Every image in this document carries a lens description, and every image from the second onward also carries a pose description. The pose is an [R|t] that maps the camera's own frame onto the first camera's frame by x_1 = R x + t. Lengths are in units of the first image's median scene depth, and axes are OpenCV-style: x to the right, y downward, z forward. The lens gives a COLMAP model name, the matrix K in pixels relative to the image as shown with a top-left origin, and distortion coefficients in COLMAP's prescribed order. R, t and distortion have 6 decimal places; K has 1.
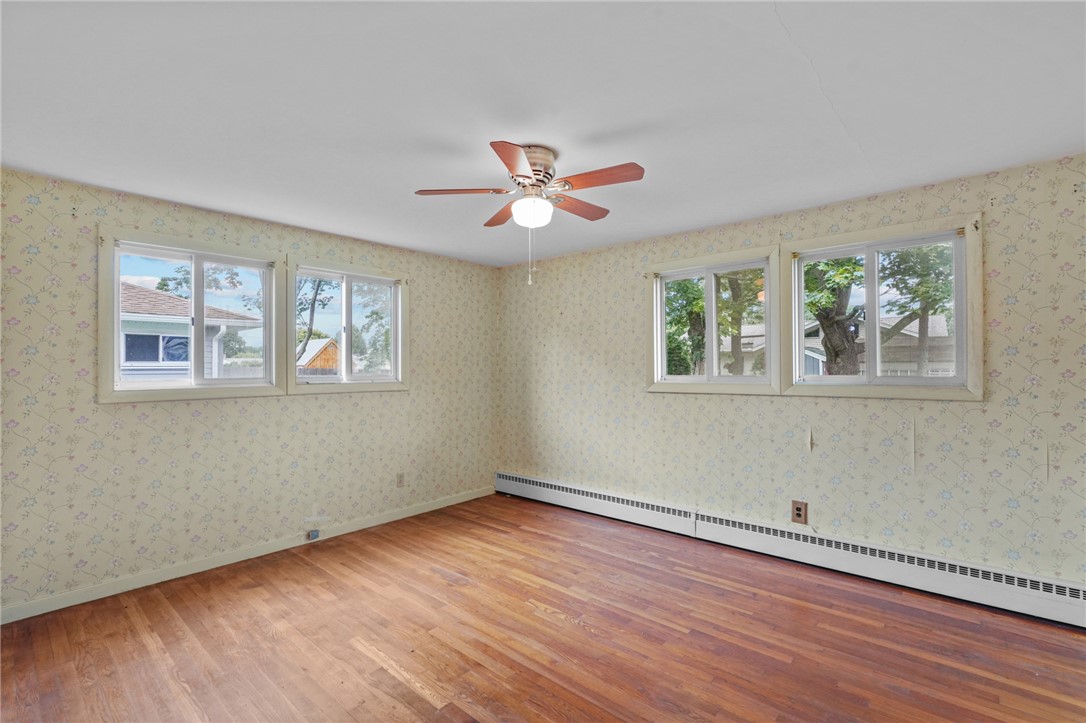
lens RADIAL K [[497.5, 0, 541.8], [0, 497.5, 363.9], [0, 0, 1]] dist [-0.003645, -0.000450]
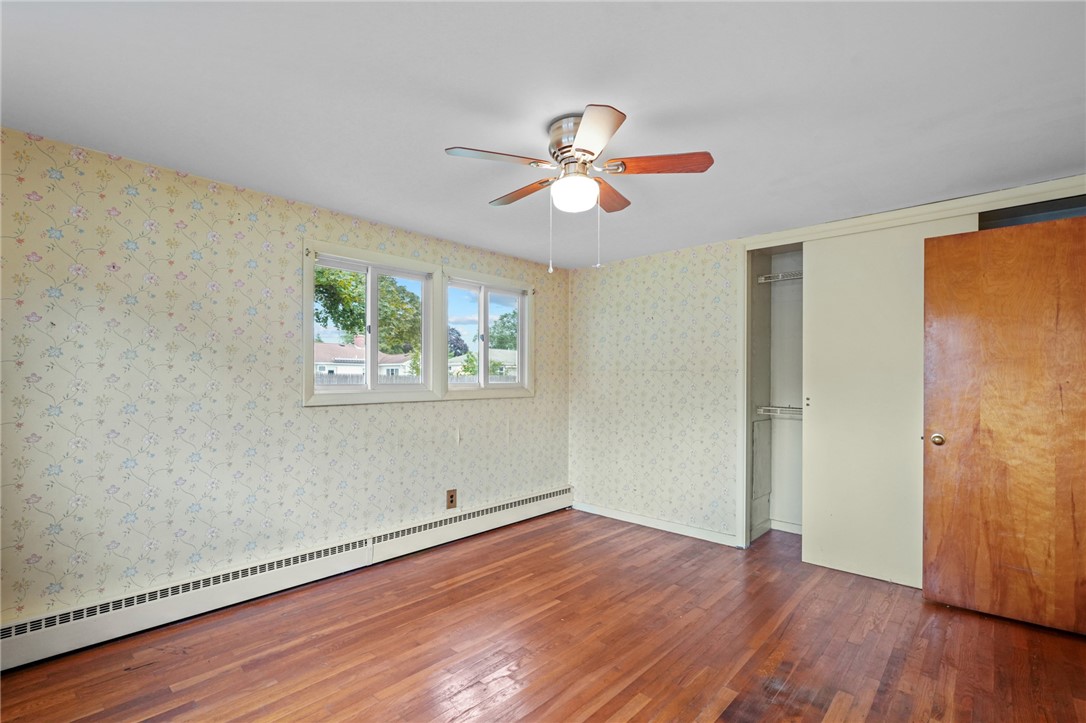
lens RADIAL K [[497.5, 0, 542.8], [0, 497.5, 382.1], [0, 0, 1]] dist [-0.003645, -0.000450]
pose [[0.021642, -0.000490, 0.999766, -0.610378], [-0.008560, 0.999963, 0.000676, 0.018249], [-0.999729, -0.008572, 0.021637, 0.712457]]
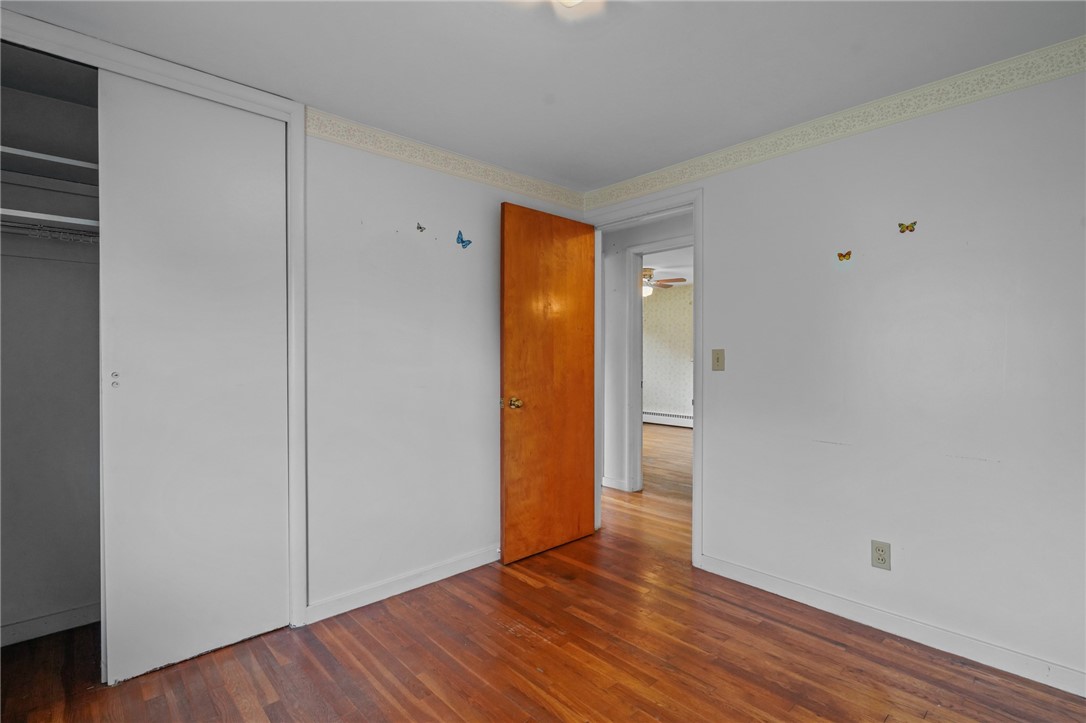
lens RADIAL K [[497.5, 0, 543.8], [0, 497.5, 357.2], [0, 0, 1]] dist [-0.003645, -0.000450]
pose [[0.996190, 0.003275, -0.087152, -0.232824], [-0.001529, 0.999797, 0.020092, 0.001158], [0.087200, -0.019882, 0.995992, -1.191368]]
